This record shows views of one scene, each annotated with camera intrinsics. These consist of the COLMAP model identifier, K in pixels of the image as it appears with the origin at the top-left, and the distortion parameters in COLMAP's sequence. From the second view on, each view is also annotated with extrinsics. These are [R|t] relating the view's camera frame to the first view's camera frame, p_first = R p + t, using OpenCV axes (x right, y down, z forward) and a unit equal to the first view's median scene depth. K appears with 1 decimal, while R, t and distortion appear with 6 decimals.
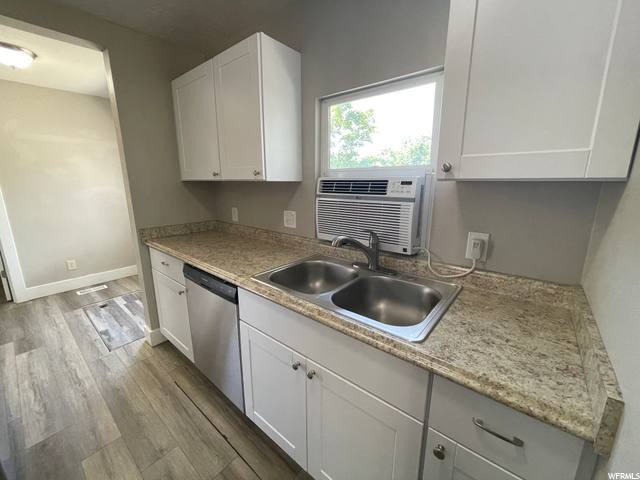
lens RADIAL K [[259.1, 0, 318.3], [0, 259.1, 237.7], [0, 0, 1]] dist [-0.000815, -0.000828]
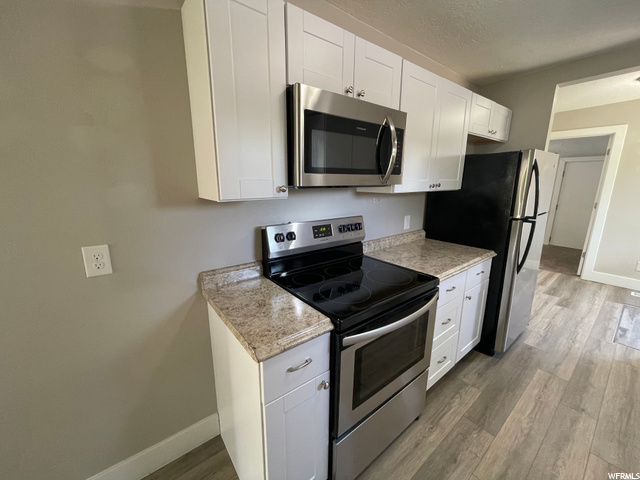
lens RADIAL K [[259.1, 0, 319.5], [0, 259.1, 236.1], [0, 0, 1]] dist [-0.000815, -0.000828]
pose [[-0.209920, 0.224641, -0.951562, 0.356497], [-0.228265, 0.935091, 0.271110, 0.012460], [0.950699, 0.274120, -0.145016, -0.123573]]
